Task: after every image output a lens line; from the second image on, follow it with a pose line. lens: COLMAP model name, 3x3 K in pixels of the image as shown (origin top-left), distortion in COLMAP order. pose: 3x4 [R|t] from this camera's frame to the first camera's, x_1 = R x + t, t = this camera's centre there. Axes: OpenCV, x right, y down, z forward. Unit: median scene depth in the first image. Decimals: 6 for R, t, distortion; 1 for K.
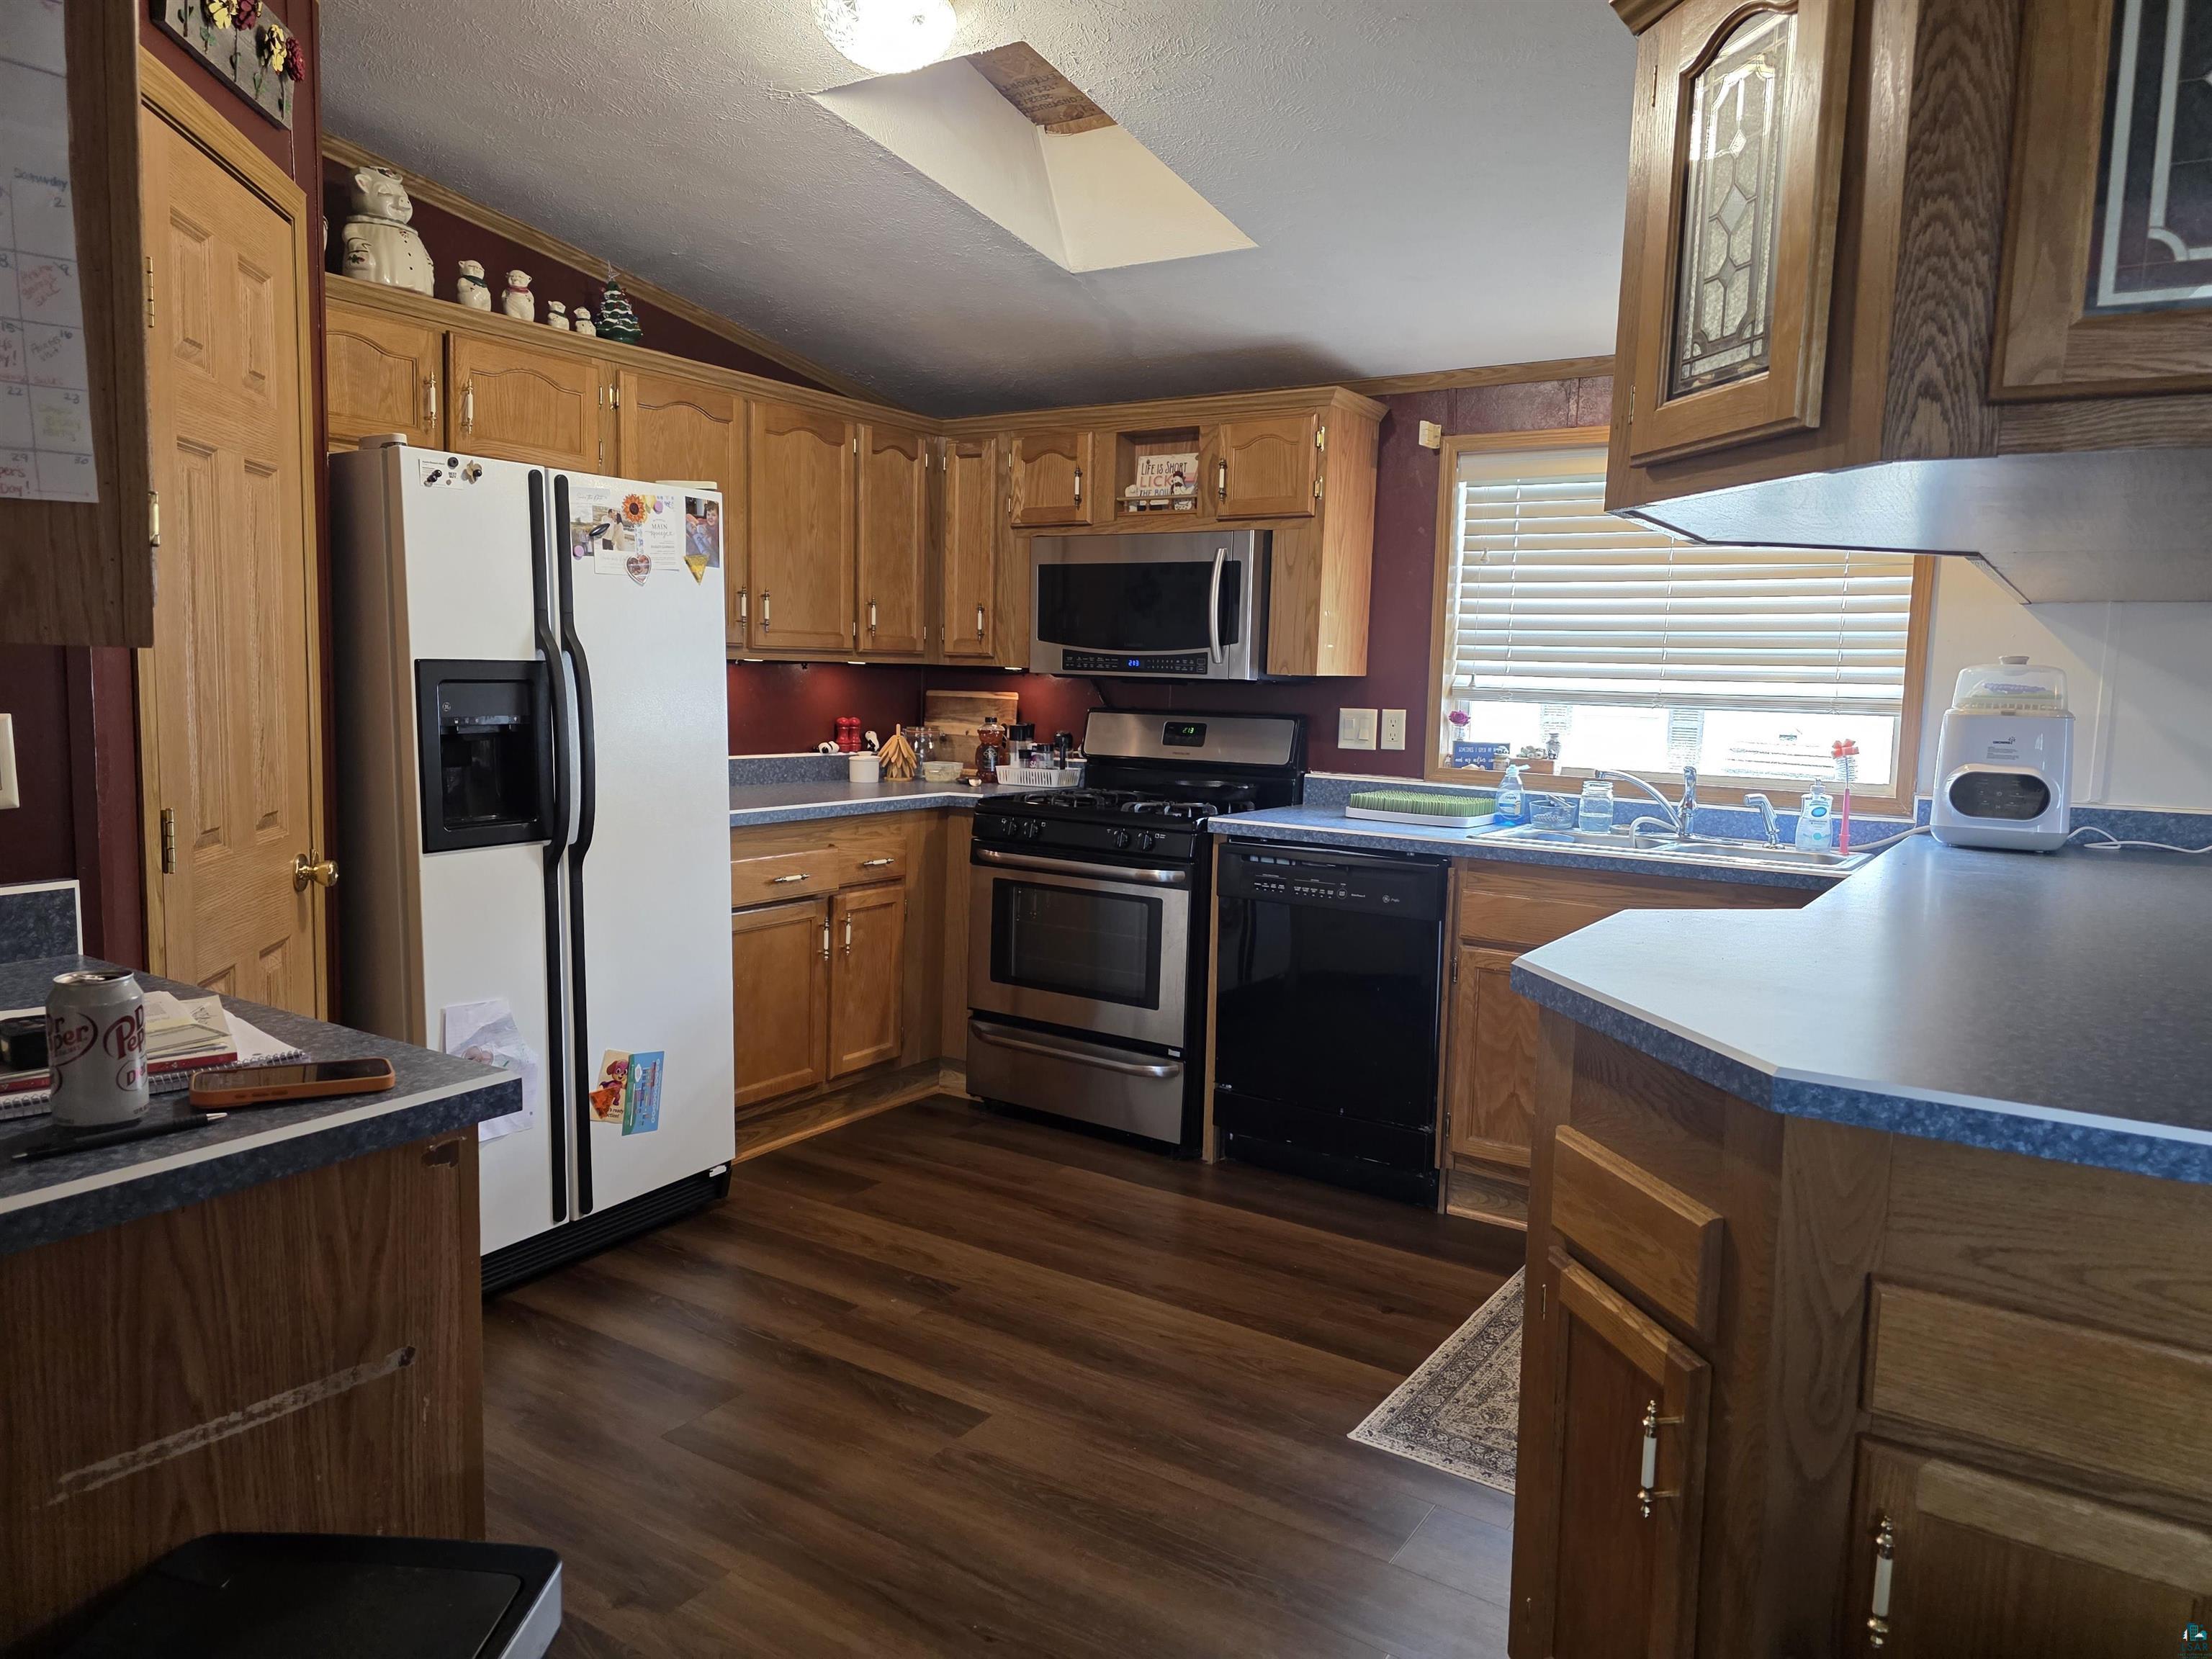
lens RADIAL K [[1506.9, 0, 1106.0], [0, 1506.9, 829.5], [0, 0, 1]] dist [0.040115, -0.000329]
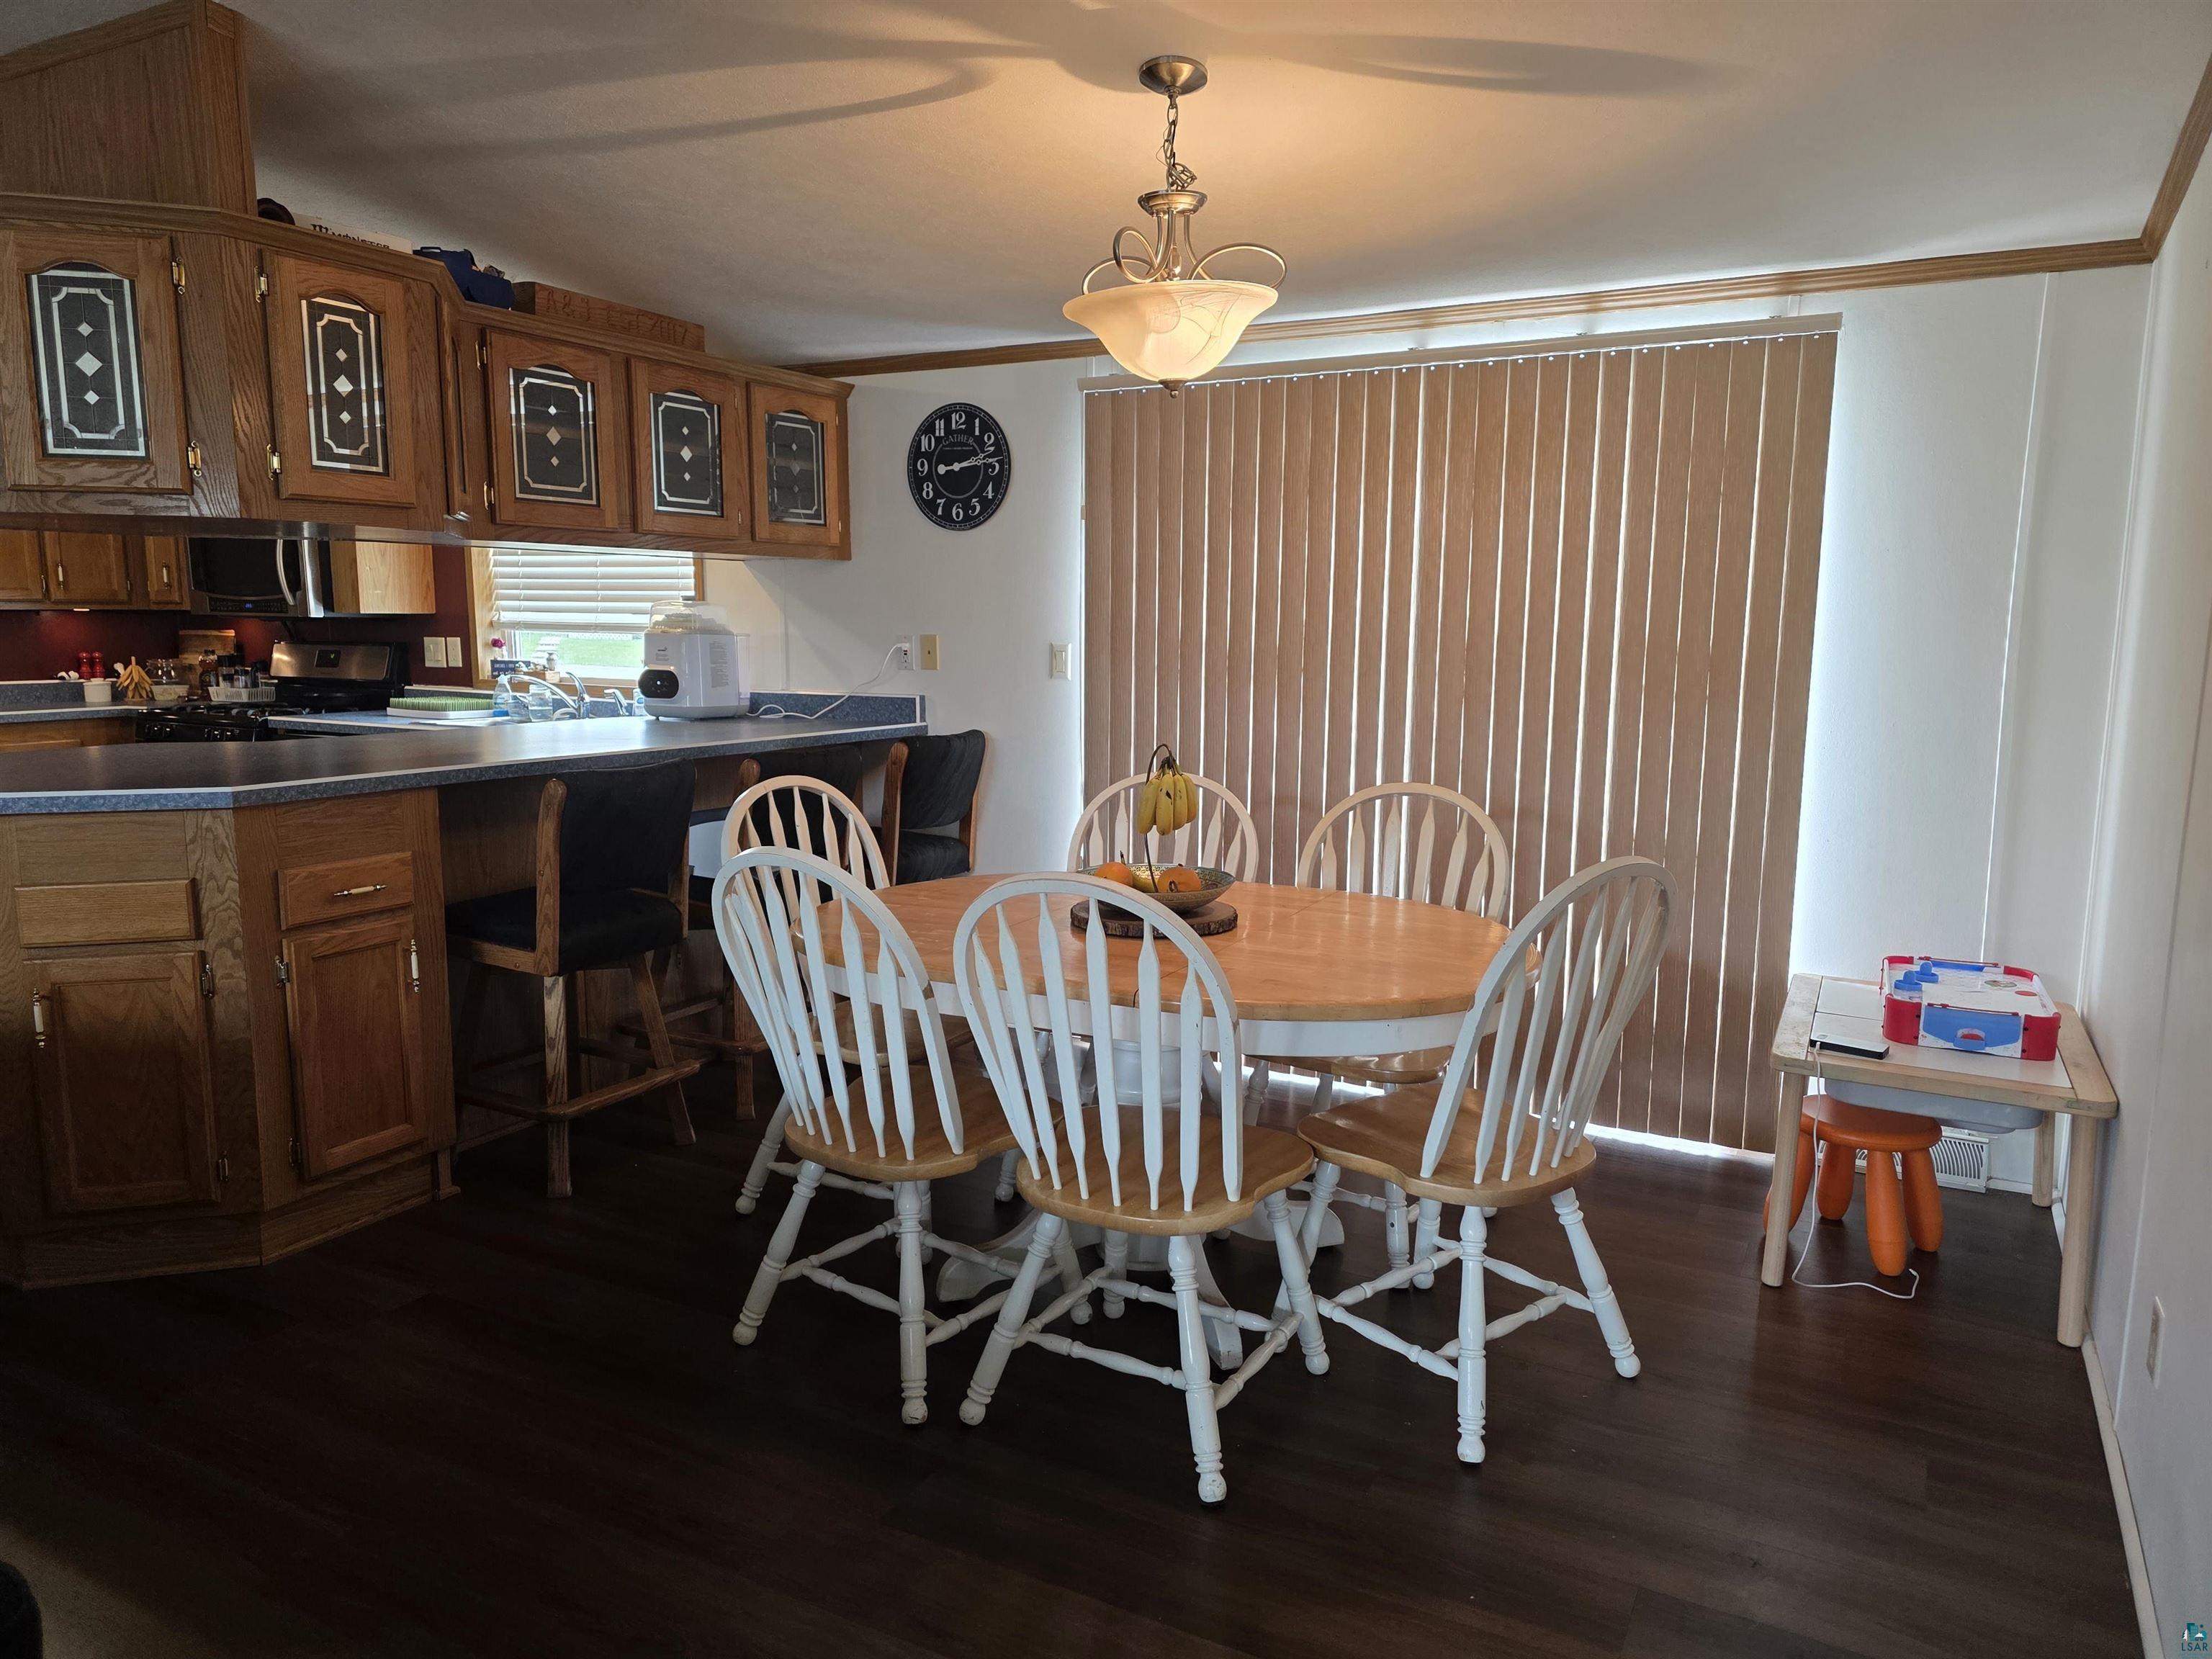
lens RADIAL K [[1506.9, 0, 1106.0], [0, 1506.9, 829.5], [0, 0, 1]] dist [0.040115, -0.000329]
pose [[0.995654, -0.034903, 0.086342, 0.646870], [0.031298, 0.998595, 0.042770, 0.054024], [-0.087714, -0.039882, 0.995347, -0.432931]]
